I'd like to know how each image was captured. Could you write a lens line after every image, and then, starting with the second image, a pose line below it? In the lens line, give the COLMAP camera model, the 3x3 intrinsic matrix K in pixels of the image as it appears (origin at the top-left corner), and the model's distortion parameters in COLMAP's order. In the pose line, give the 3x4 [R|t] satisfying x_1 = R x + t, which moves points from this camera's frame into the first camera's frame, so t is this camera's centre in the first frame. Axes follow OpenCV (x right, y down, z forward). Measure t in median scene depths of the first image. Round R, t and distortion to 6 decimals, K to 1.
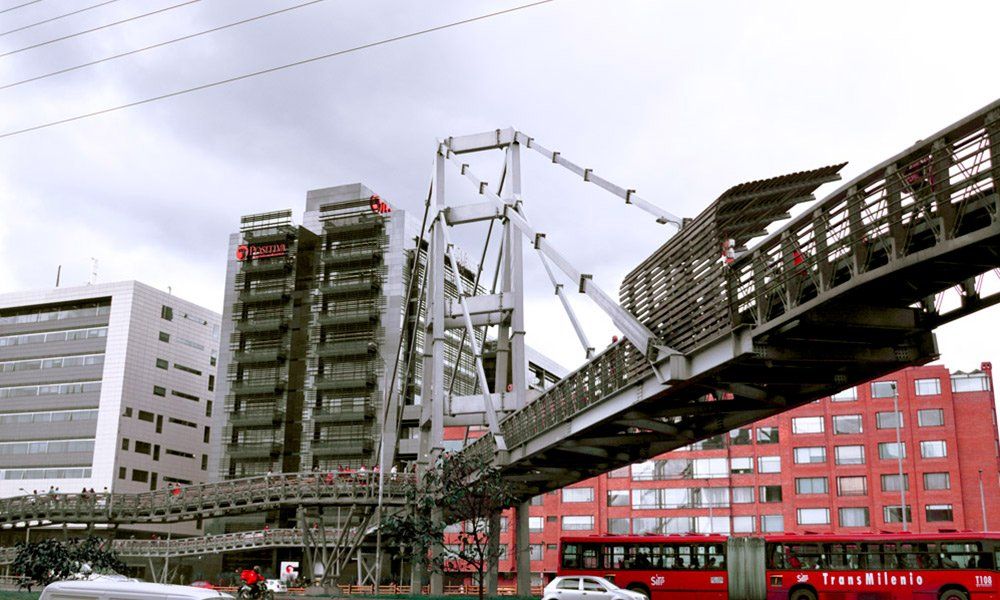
lens RADIAL K [[1018.9, 0, 504.7], [0, 1018.9, 295.6], [0, 0, 1]] dist [-0.074798, 0.000000]
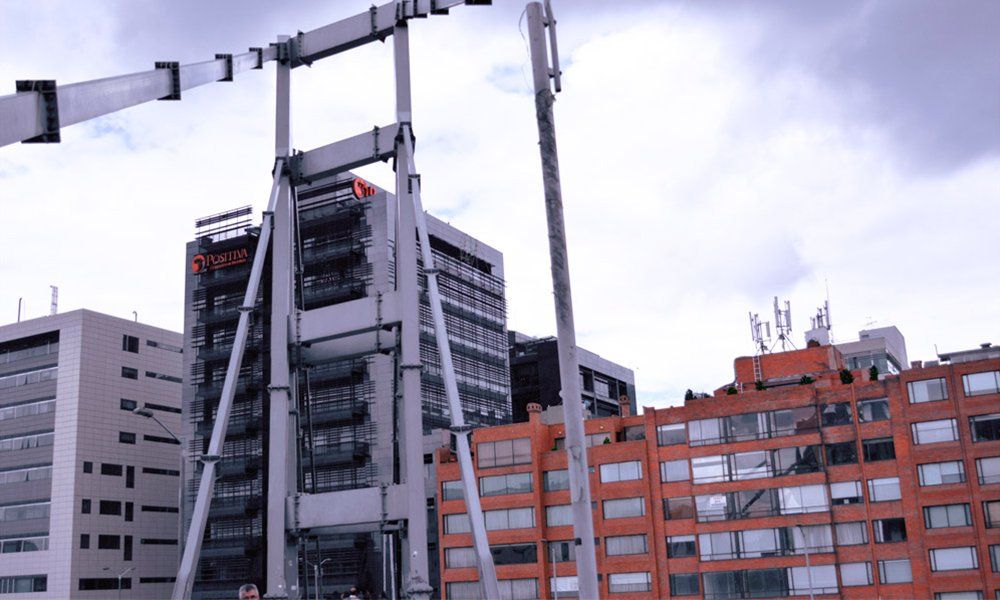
lens RADIAL K [[1018.9, 0, 507.8], [0, 1018.9, 304.9], [0, 0, 1]] dist [-0.074798, 0.000000]
pose [[0.993499, -0.087478, -0.072852, 0.048806], [0.088793, 0.995937, 0.014998, 0.000587], [0.071244, -0.021370, 0.997230, 0.224697]]
